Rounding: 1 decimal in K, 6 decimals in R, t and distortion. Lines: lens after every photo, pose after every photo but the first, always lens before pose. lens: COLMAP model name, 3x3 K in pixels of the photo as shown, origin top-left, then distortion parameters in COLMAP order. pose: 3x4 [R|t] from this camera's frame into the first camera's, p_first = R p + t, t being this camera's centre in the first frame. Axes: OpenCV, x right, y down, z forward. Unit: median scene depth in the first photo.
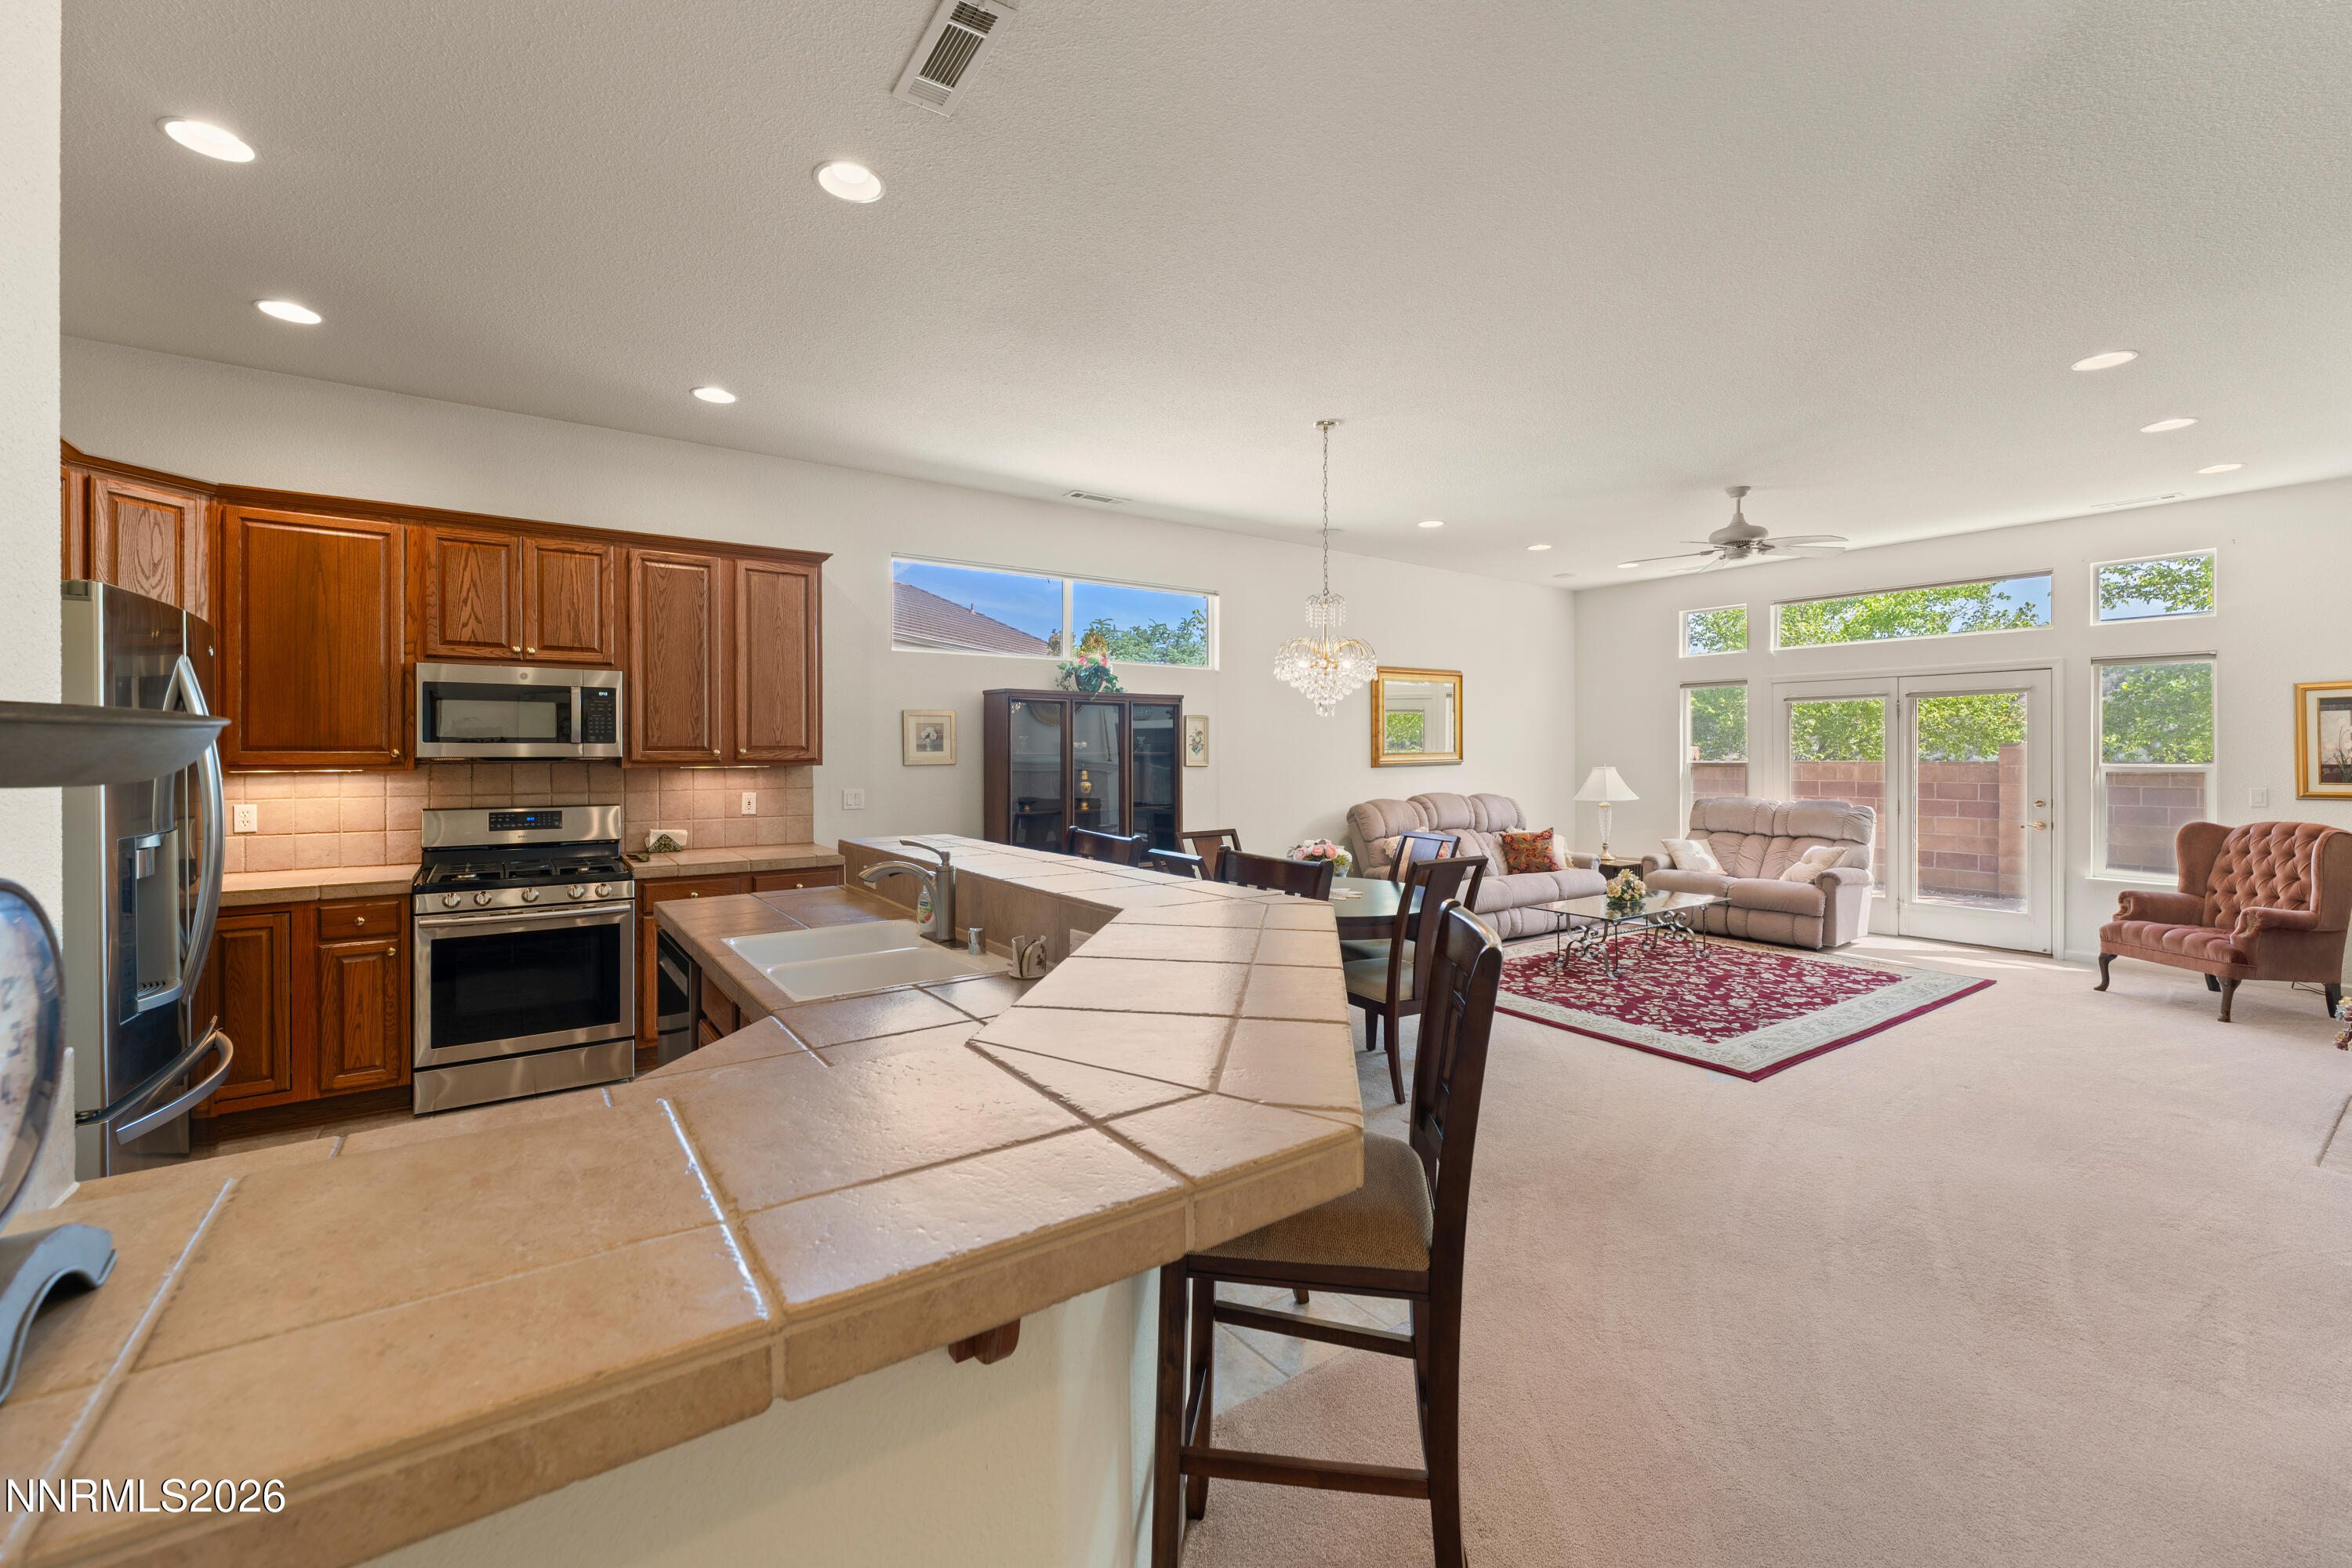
lens RADIAL K [[955.6, 0, 1172.0], [0, 955.6, 753.1], [0, 0, 1]] dist [0.000290, -0.000274]
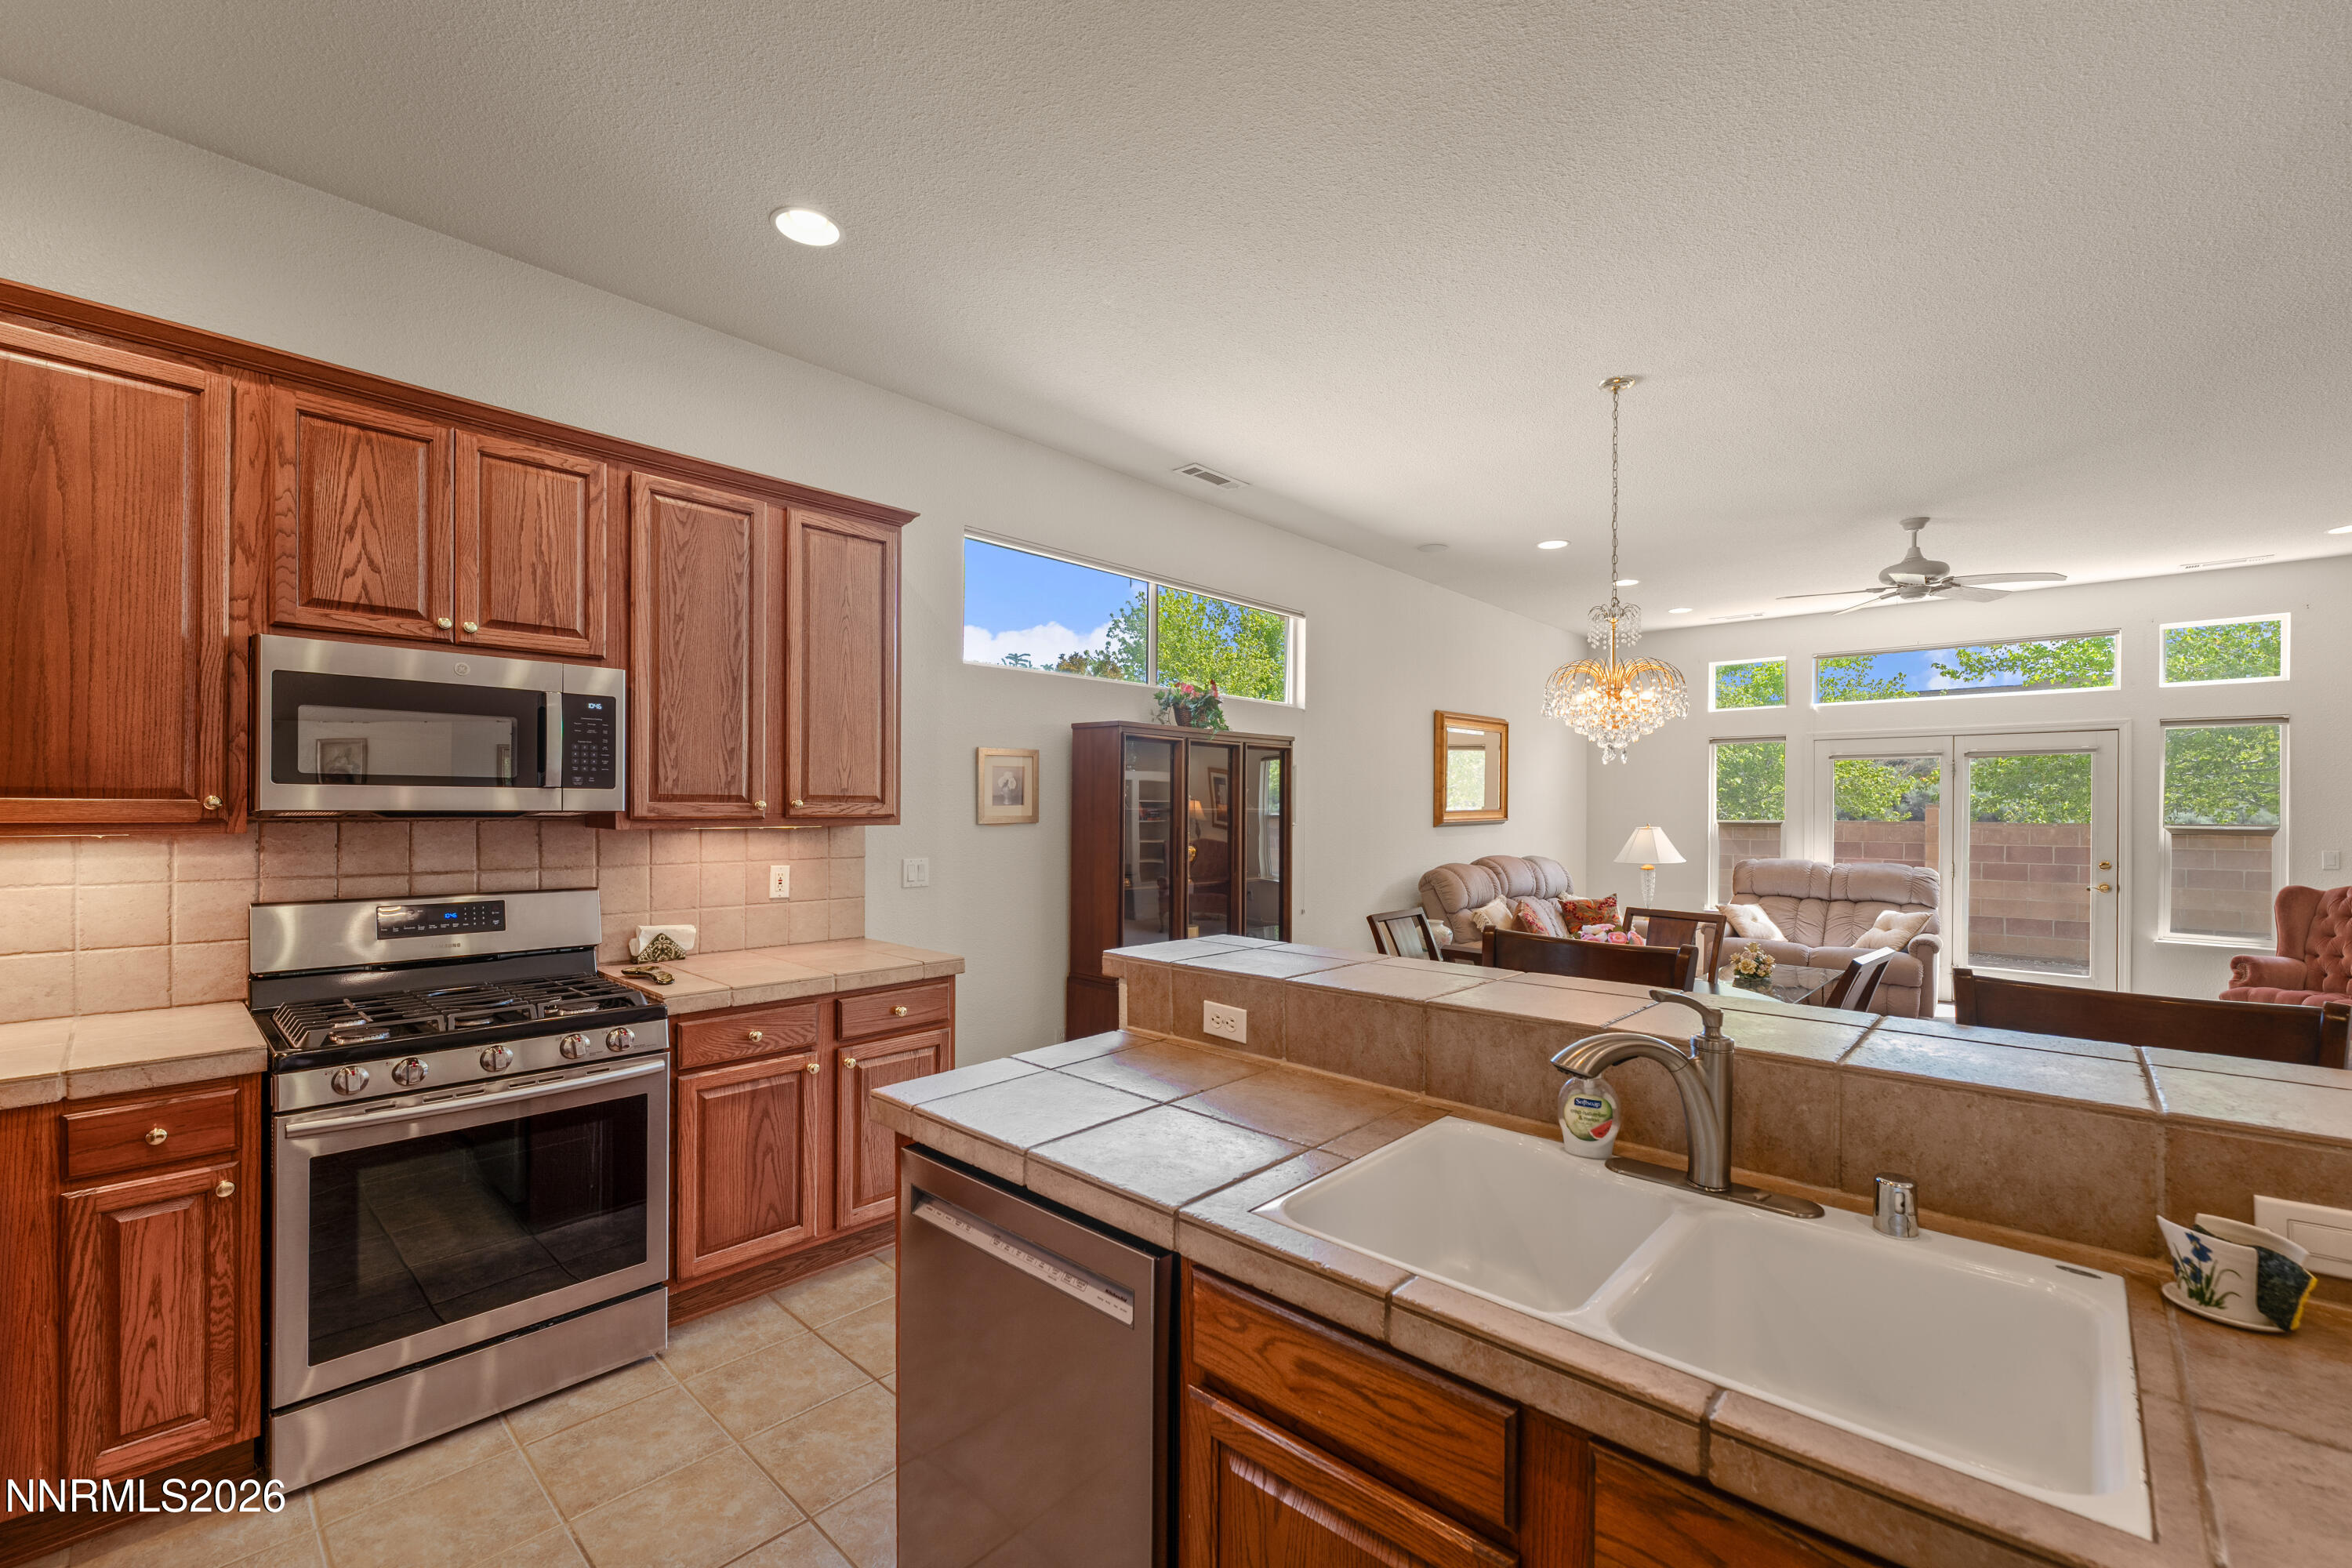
lens RADIAL K [[974.7, 0, 1180.2], [0, 974.7, 807.7], [0, 0, 1]] dist [0.000292, -0.000120]
pose [[0.978338, 0.007050, 0.206893, -0.308585], [-0.007187, 0.999974, -0.000087, -0.000698], [-0.206888, -0.001402, 0.978364, 0.277041]]
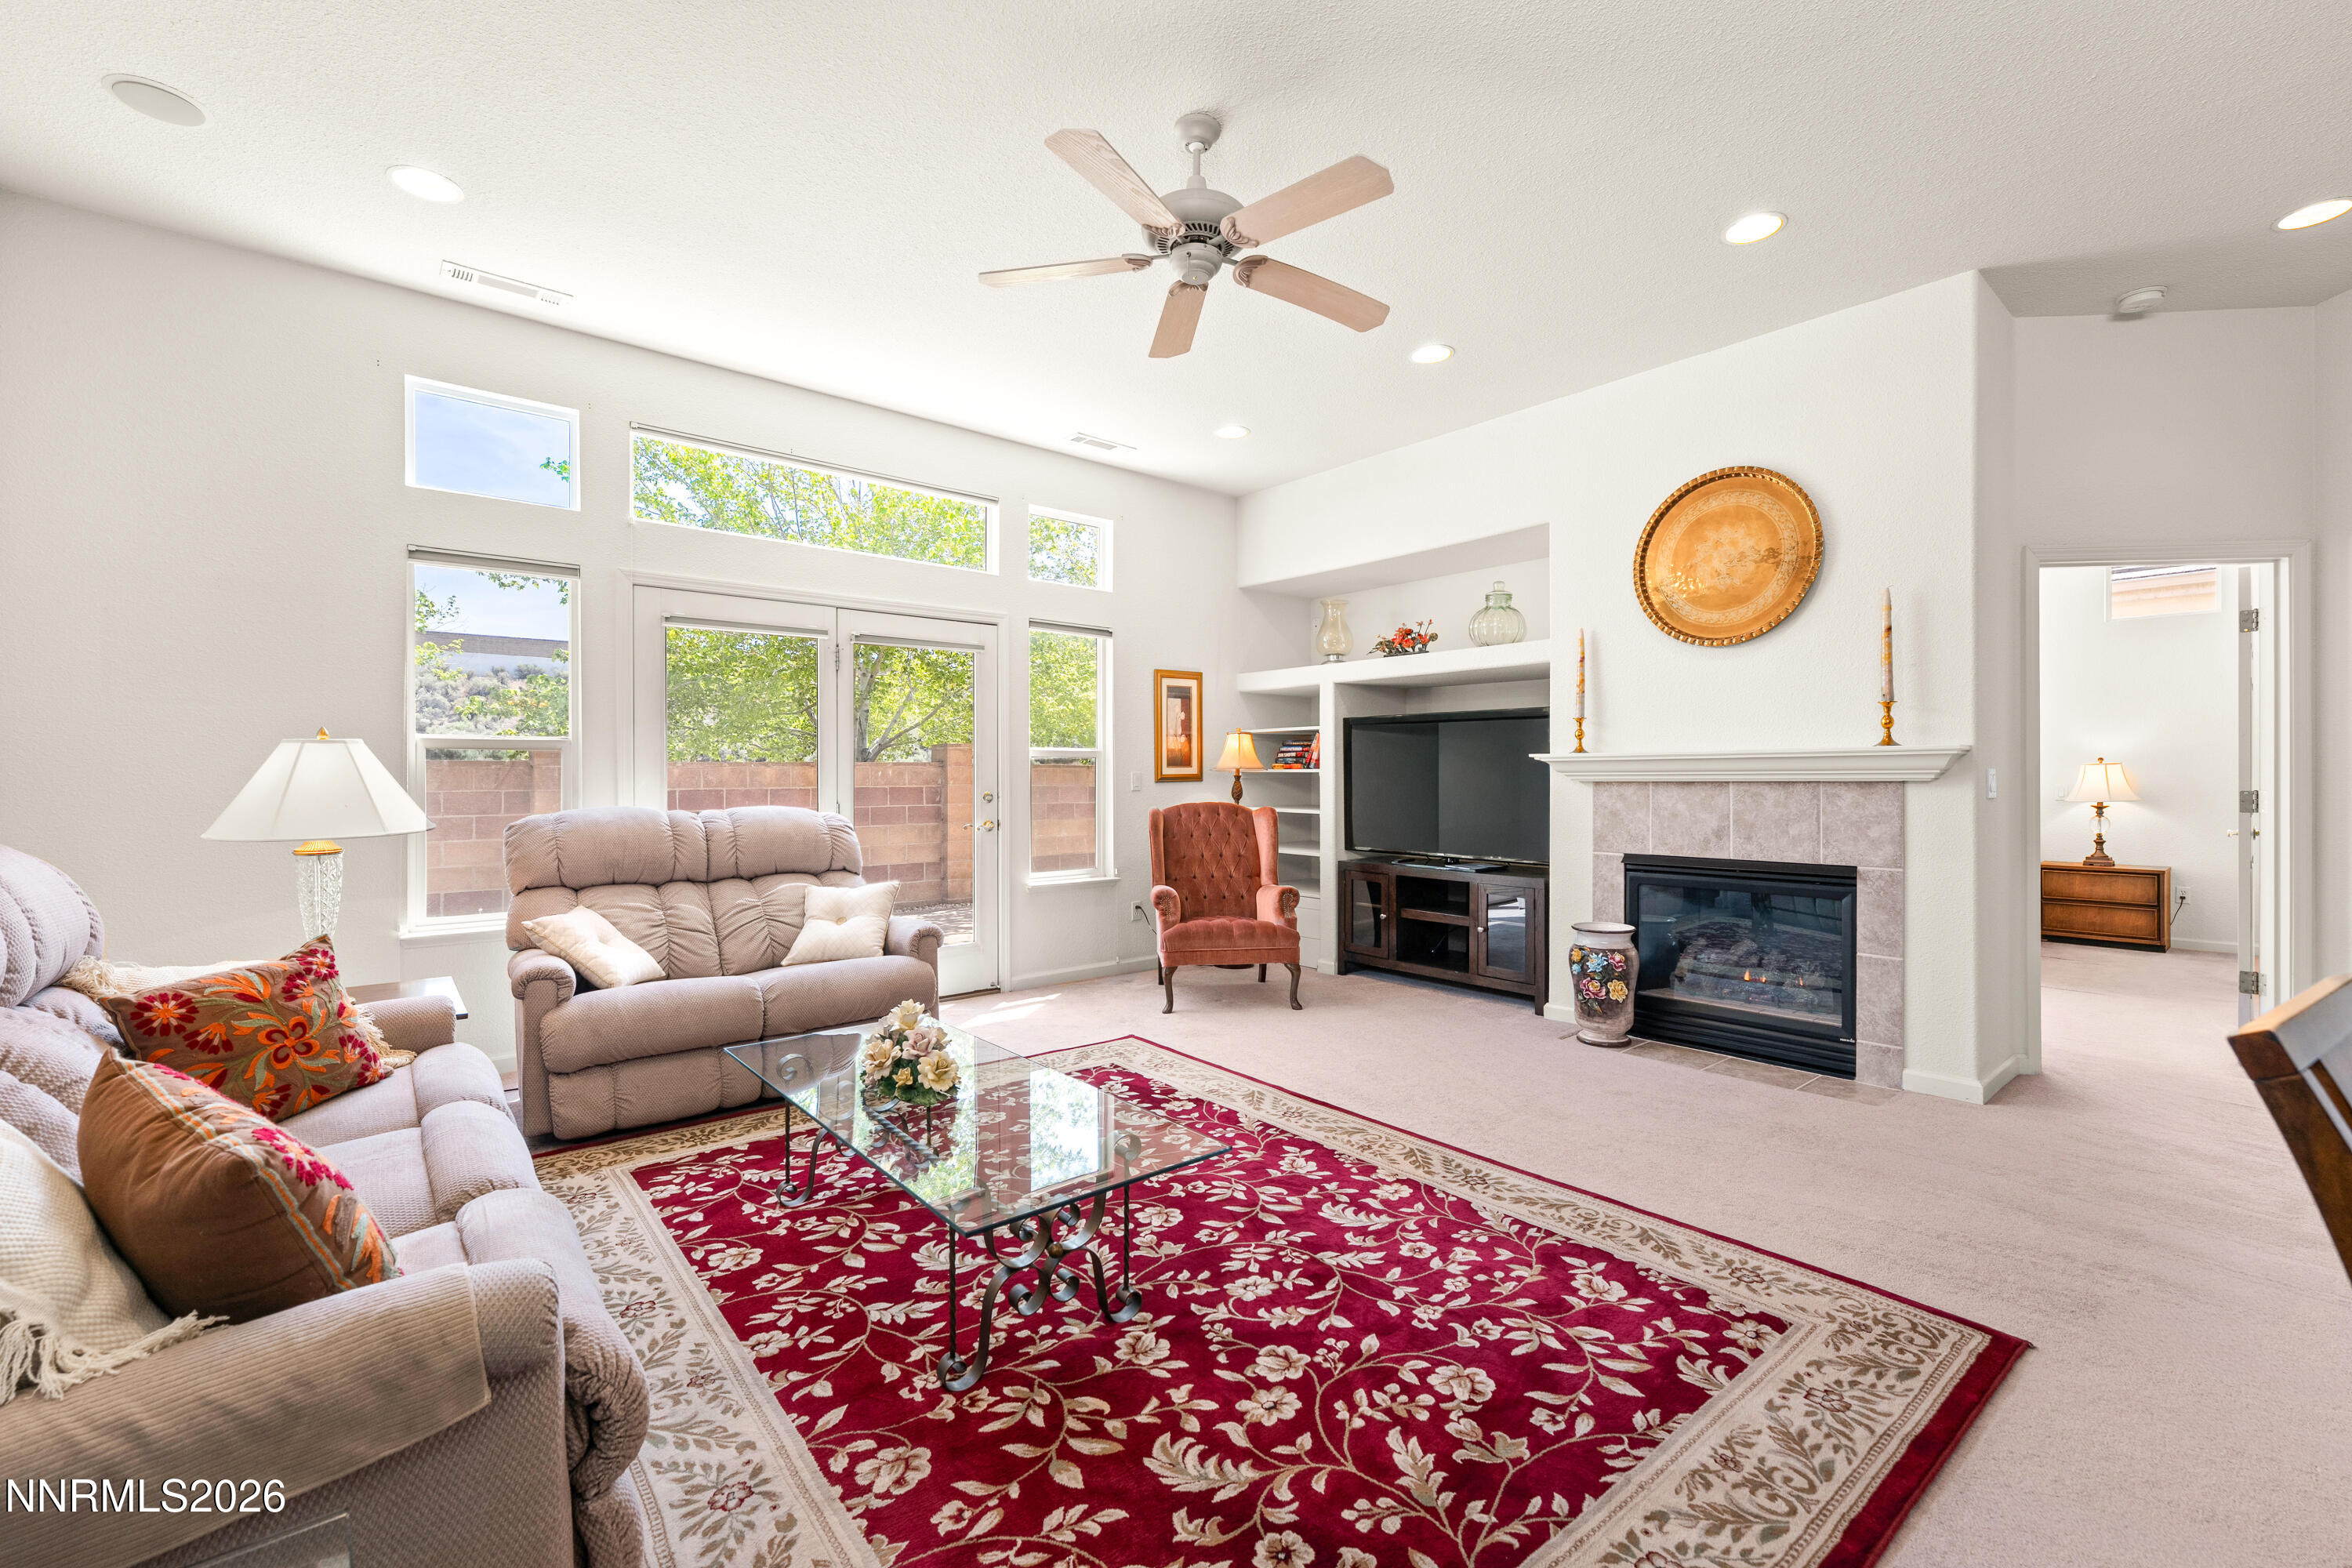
lens RADIAL K [[987.5, 0, 1179.8], [0, 987.5, 776.8], [0, 0, 1]] dist [-0.001637, -0.000554]
pose [[-0.083036, 0.000504, 0.996546, 0.127046], [0.001774, 0.999998, -0.000358, 0.048366], [-0.996545, 0.001738, -0.083036, 1.189868]]
